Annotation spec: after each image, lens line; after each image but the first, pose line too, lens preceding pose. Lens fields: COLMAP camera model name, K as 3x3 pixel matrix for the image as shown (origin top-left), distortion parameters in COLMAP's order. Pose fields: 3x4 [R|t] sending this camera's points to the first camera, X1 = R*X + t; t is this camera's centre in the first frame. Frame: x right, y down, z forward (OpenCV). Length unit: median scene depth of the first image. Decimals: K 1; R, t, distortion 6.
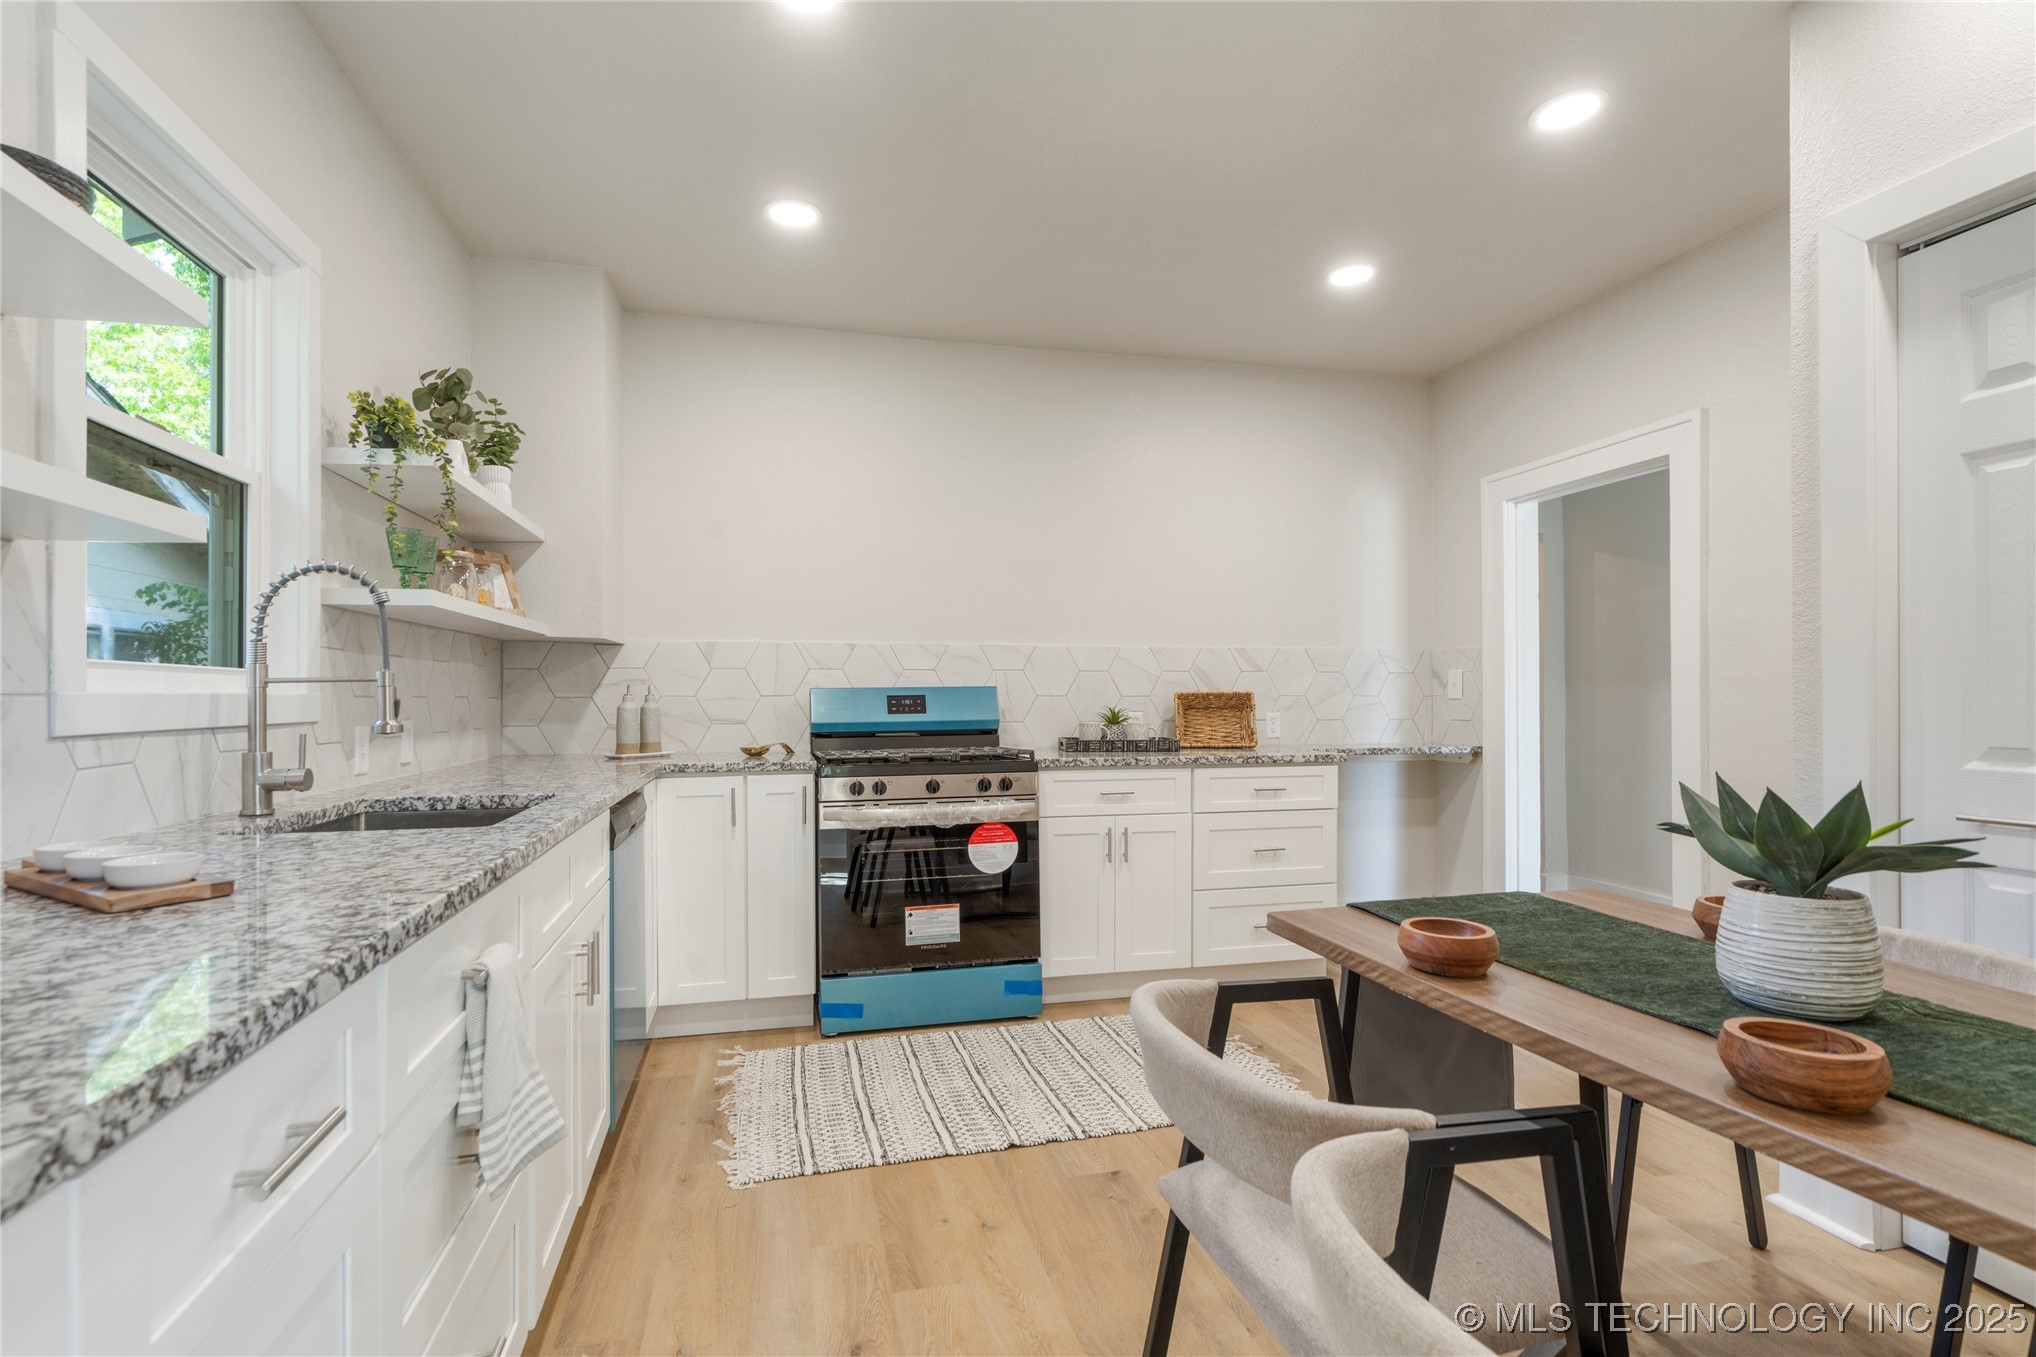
lens RADIAL K [[957.8, 0, 984.4], [0, 957.8, 695.7], [0, 0, 1]] dist [-0.002886, 0.003095]
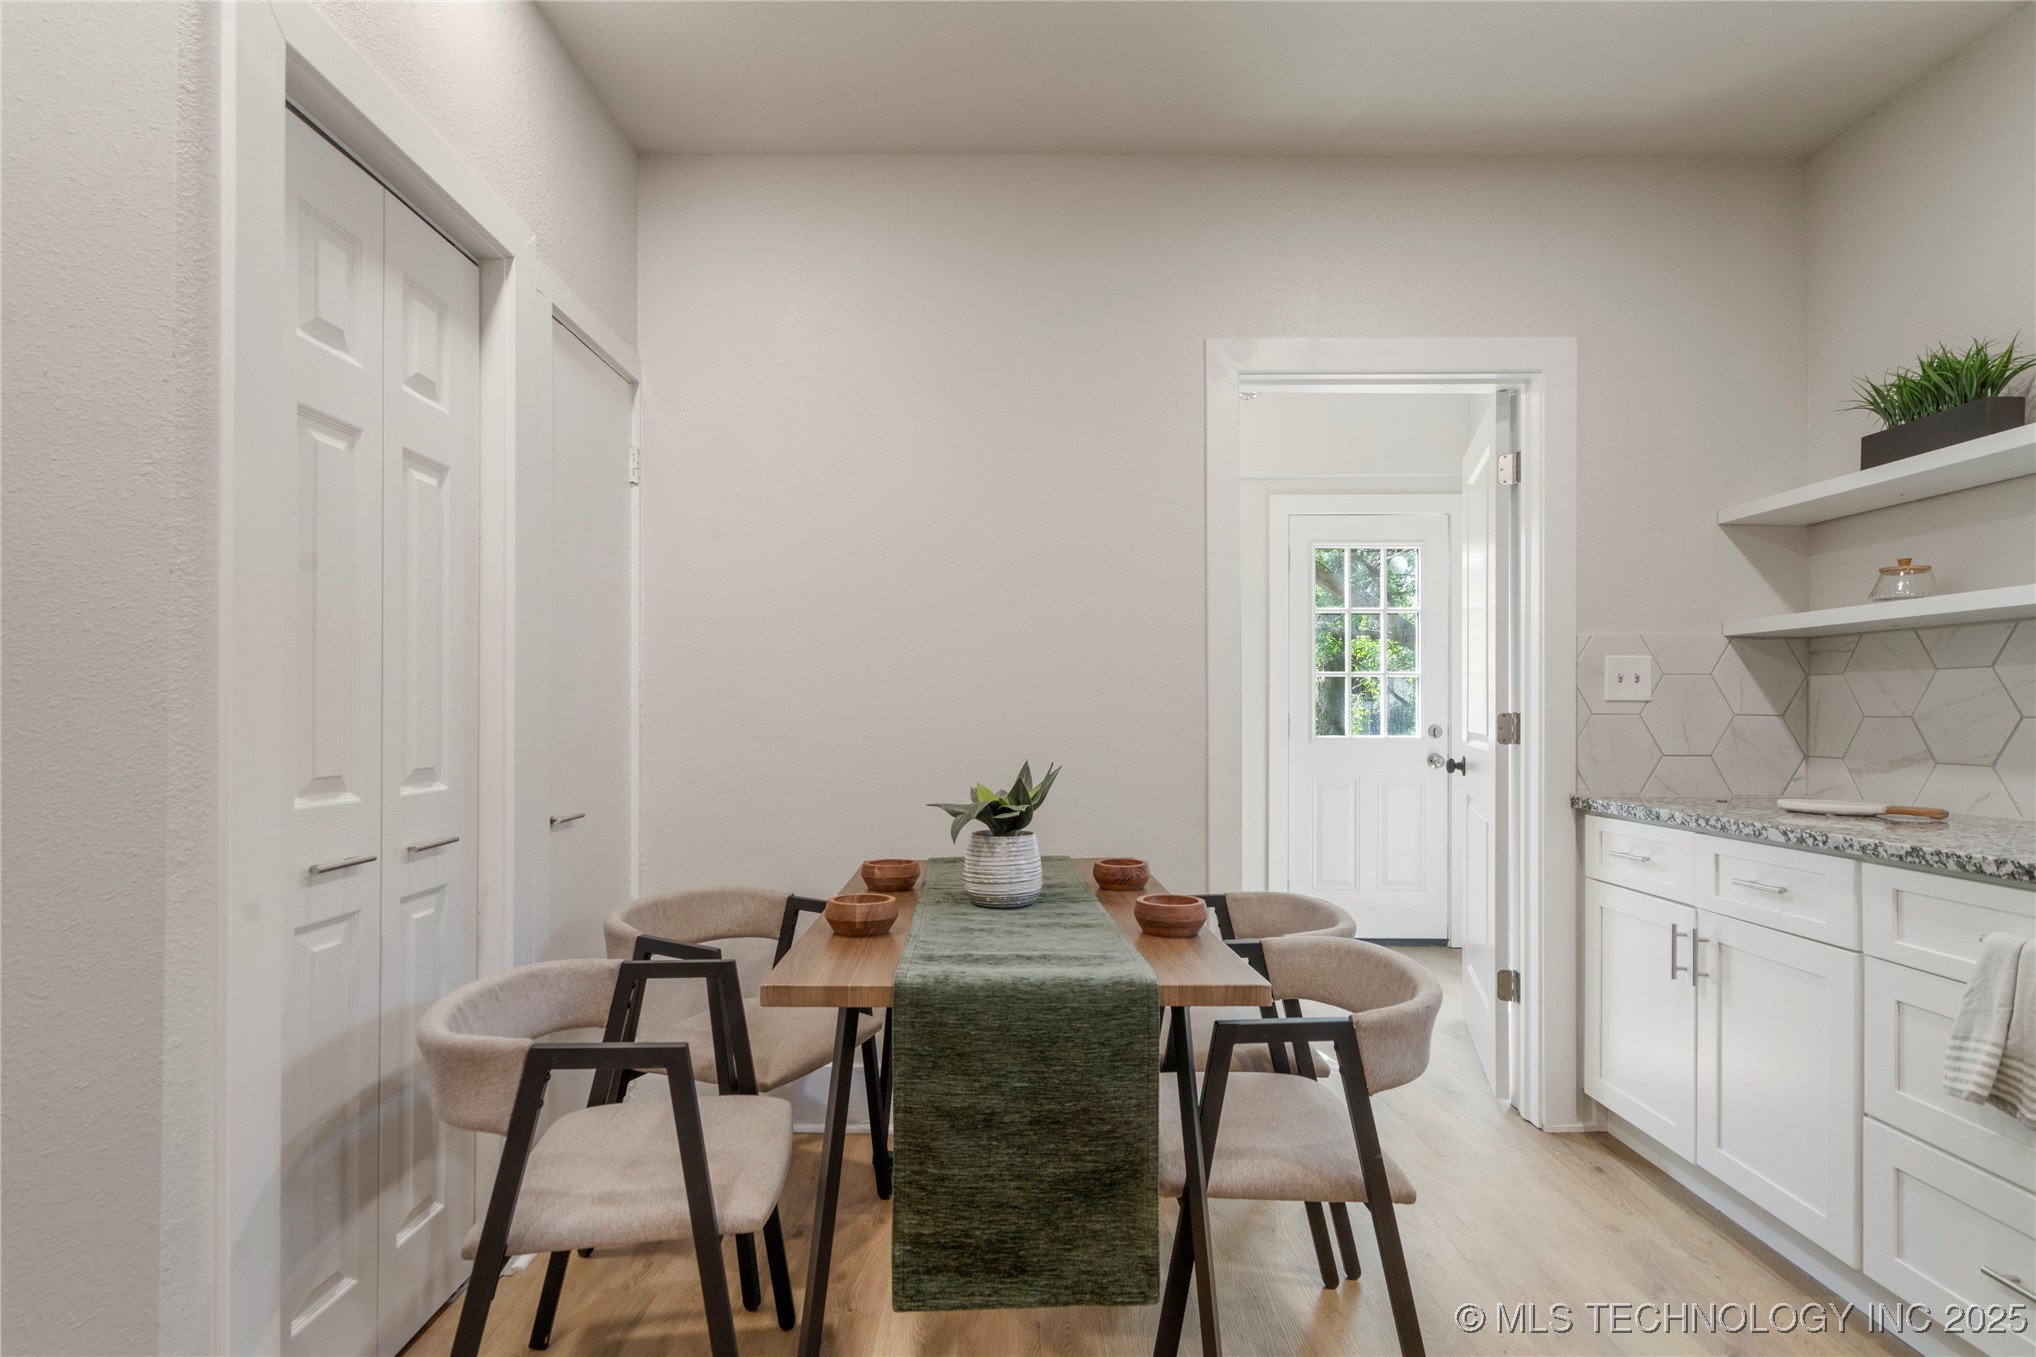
lens RADIAL K [[957.8, 0, 982.3], [0, 957.8, 712.0], [0, 0, 1]] dist [-0.002886, 0.003095]
pose [[-0.977236, -0.000313, 0.212154, 0.168142], [-0.001178, 0.999991, -0.003951, 0.000142], [-0.212150, -0.004111, -0.977228, 0.852855]]
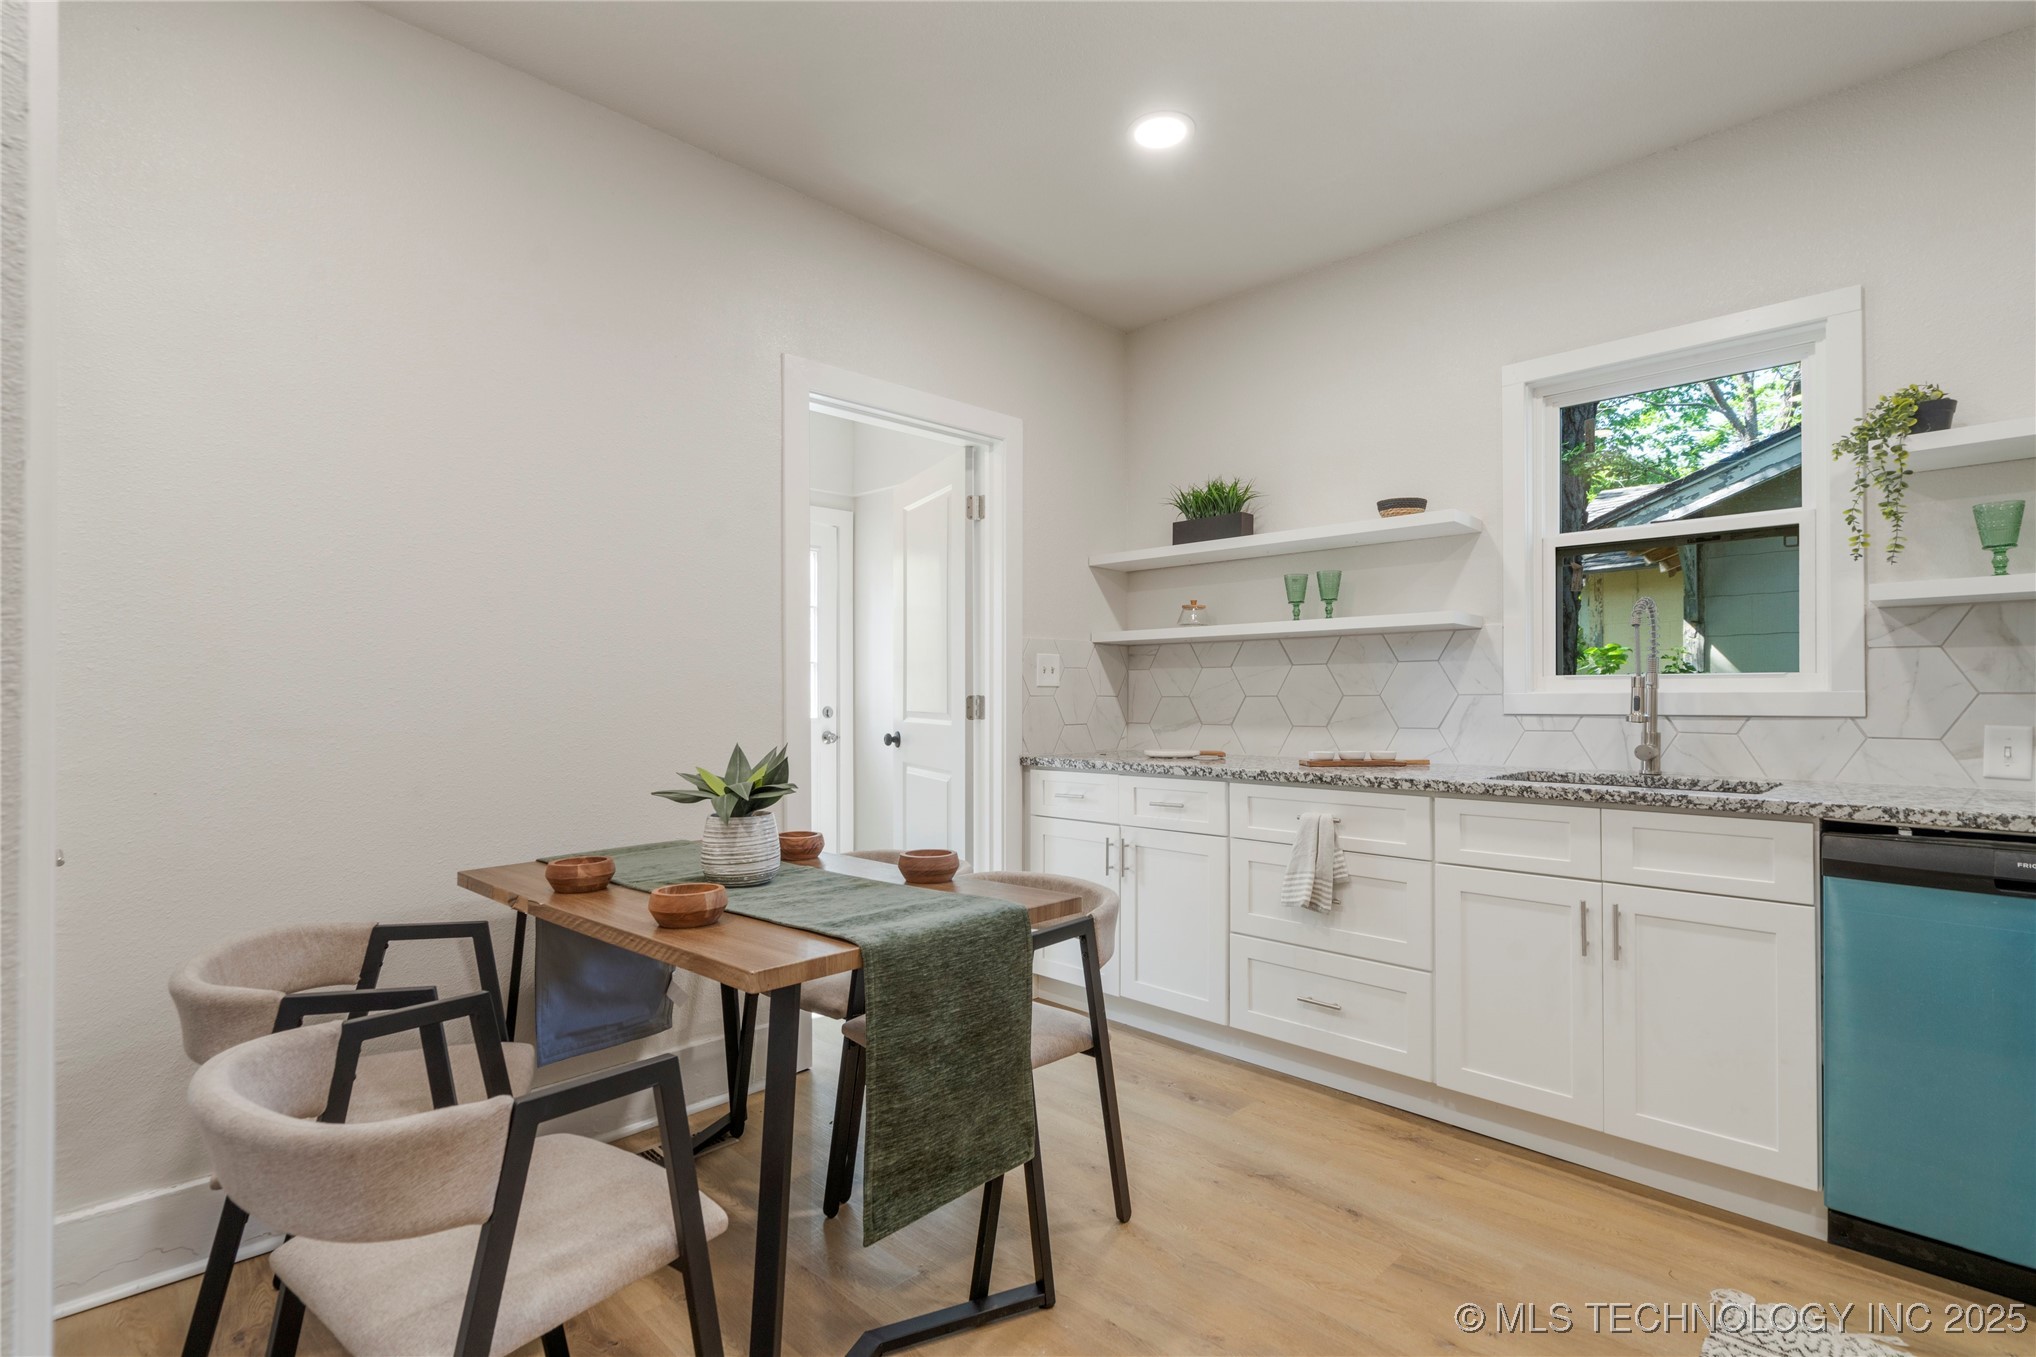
lens RADIAL K [[957.8, 0, 1003.6], [0, 957.8, 689.3], [0, 0, 1]] dist [-0.002886, 0.003095]
pose [[-0.842869, -0.000164, -0.538119, 0.445566], [0.005360, 0.999948, -0.008700, 0.000057], [0.538092, -0.010218, -0.842824, 0.869448]]
